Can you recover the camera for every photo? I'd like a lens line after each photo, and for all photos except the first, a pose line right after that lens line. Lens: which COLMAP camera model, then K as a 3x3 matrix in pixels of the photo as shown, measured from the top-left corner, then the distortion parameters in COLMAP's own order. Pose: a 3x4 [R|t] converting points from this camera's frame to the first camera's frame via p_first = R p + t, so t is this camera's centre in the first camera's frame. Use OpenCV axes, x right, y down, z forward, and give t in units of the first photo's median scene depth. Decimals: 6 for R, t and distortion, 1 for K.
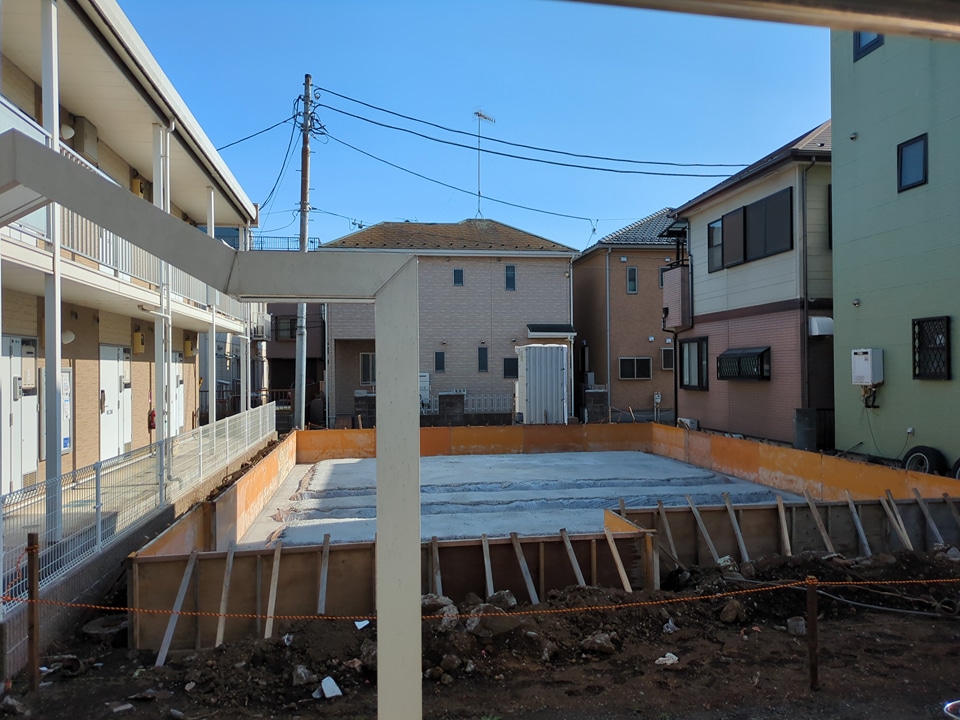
lens RADIAL K [[718.7, 0, 476.9], [0, 718.7, 364.9], [0, 0, 1]] dist [0.042992, -0.036330]
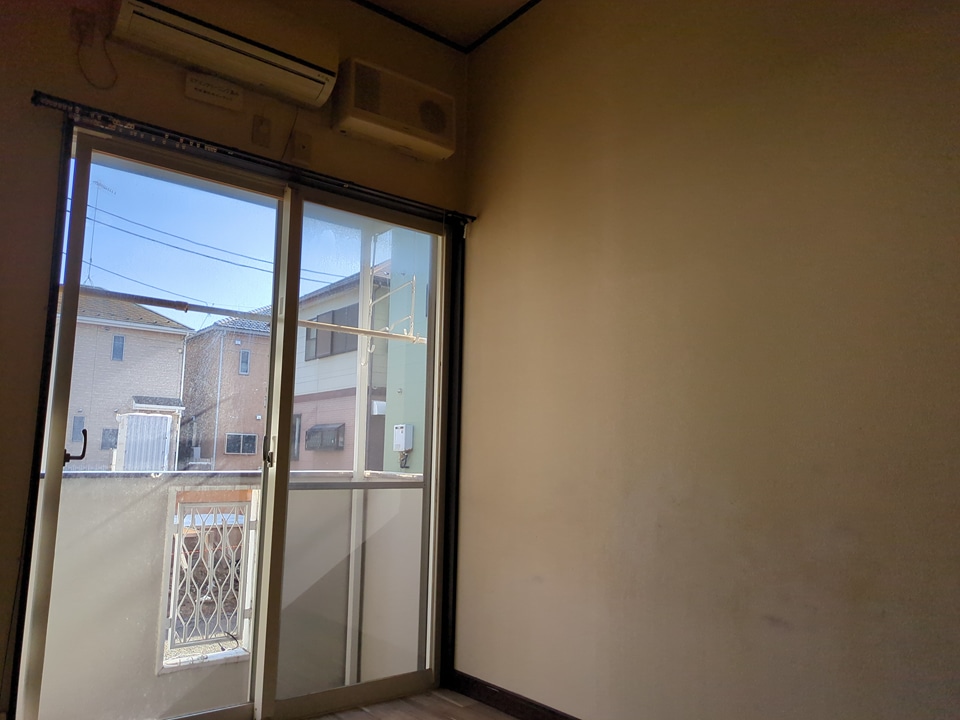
lens RADIAL K [[718.7, 0, 481.4], [0, 718.7, 367.0], [0, 0, 1]] dist [0.042992, -0.036330]
pose [[0.868103, 0.093101, 0.487575, -0.012506], [-0.033980, 0.991095, -0.128748, 0.055355], [-0.495220, 0.095199, 0.863536, -0.363990]]
